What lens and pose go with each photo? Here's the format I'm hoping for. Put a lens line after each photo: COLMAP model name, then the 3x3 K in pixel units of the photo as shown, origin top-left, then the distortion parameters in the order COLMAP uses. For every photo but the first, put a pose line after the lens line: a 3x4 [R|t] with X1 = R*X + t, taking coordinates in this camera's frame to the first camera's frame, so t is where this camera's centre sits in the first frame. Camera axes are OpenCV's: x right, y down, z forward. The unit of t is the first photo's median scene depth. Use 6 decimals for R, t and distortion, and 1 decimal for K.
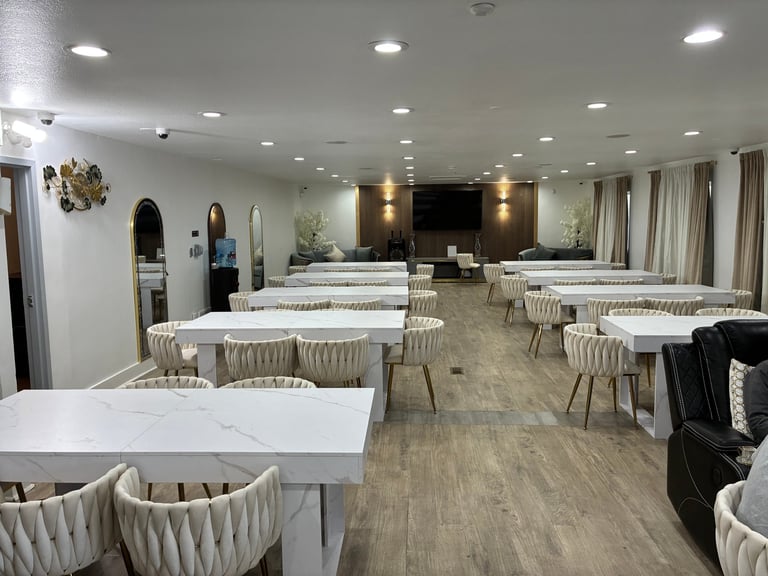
lens RADIAL K [[575.4, 0, 376.4], [0, 575.4, 291.7], [0, 0, 1]] dist [0.072856, -0.097000]
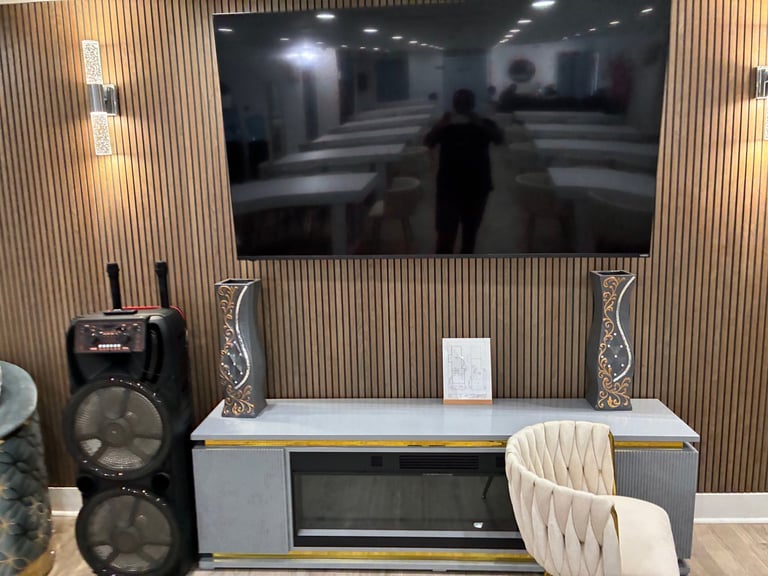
lens RADIAL K [[589.3, 0, 383.4], [0, 589.3, 281.4], [0, 0, 1]] dist [0.074947, -0.107985]
pose [[0.999924, -0.012073, 0.002416, 0.106577], [0.011983, 0.999338, 0.034342, -0.106018], [-0.002829, -0.034310, 0.999407, 0.825980]]
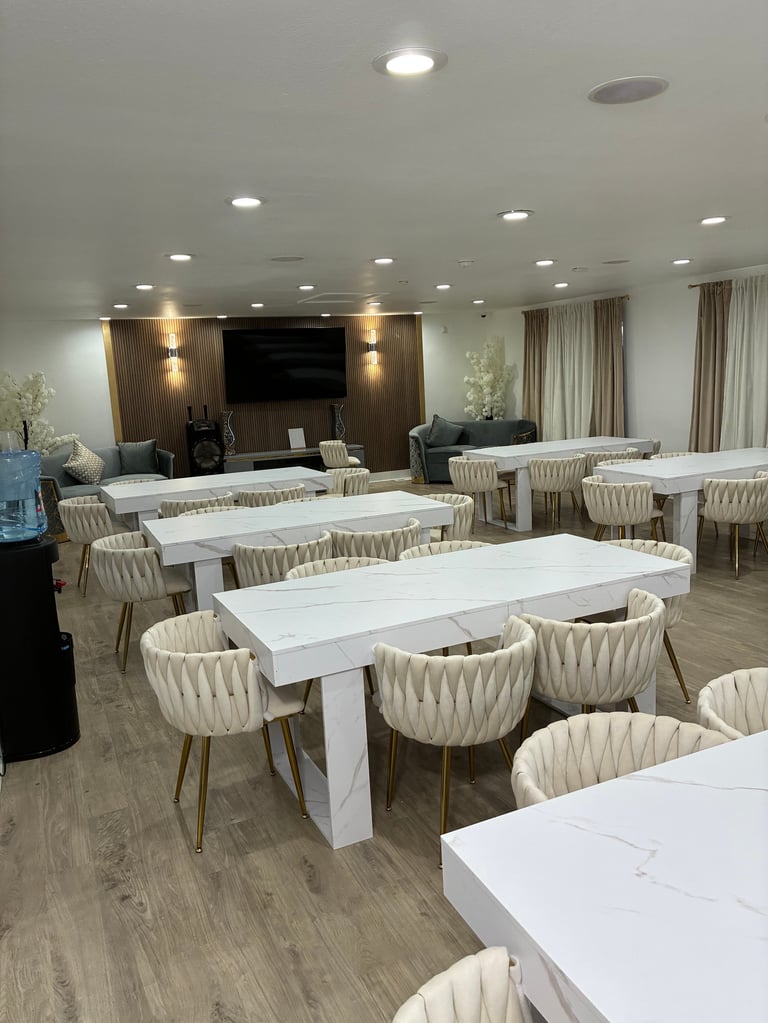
lens RADIAL K [[766.5, 0, 385.0], [0, 766.5, 513.1], [0, 0, 1]] dist [0.072856, -0.097000]
pose [[0.883660, -0.115825, 0.453575, -0.143997], [0.098160, 0.993213, 0.062390, -0.036170], [-0.457723, -0.010608, 0.889032, 0.295263]]
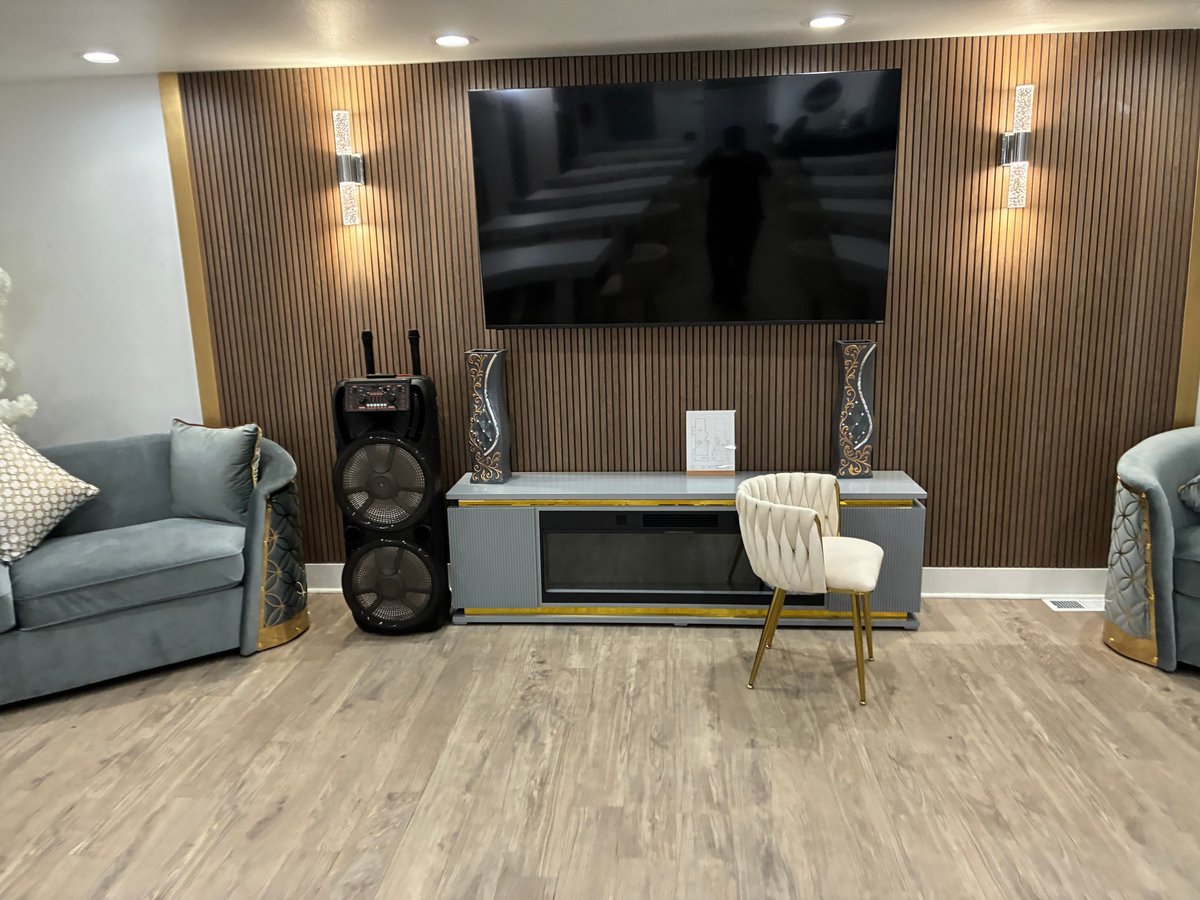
lens RADIAL K [[899.1, 0, 588.1], [0, 899.1, 455.7], [0, 0, 1]] dist [0.072856, -0.097000]
pose [[0.999574, -0.007957, -0.028092, 0.102209], [0.010326, 0.996310, 0.085204, -0.091362], [0.027310, -0.085458, 0.995967, 0.725254]]
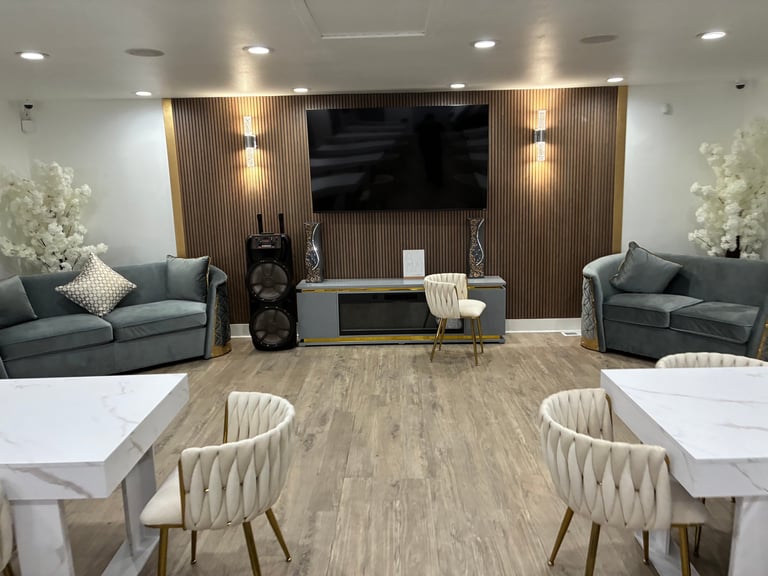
lens RADIAL K [[589.3, 0, 383.4], [0, 589.3, 281.4], [0, 0, 1]] dist [0.074947, -0.107985]
pose [[0.998933, -0.019396, 0.041907, 0.093778], [0.017846, 0.999154, 0.037039, -0.074252], [-0.042590, -0.036252, 0.998435, 0.595545]]
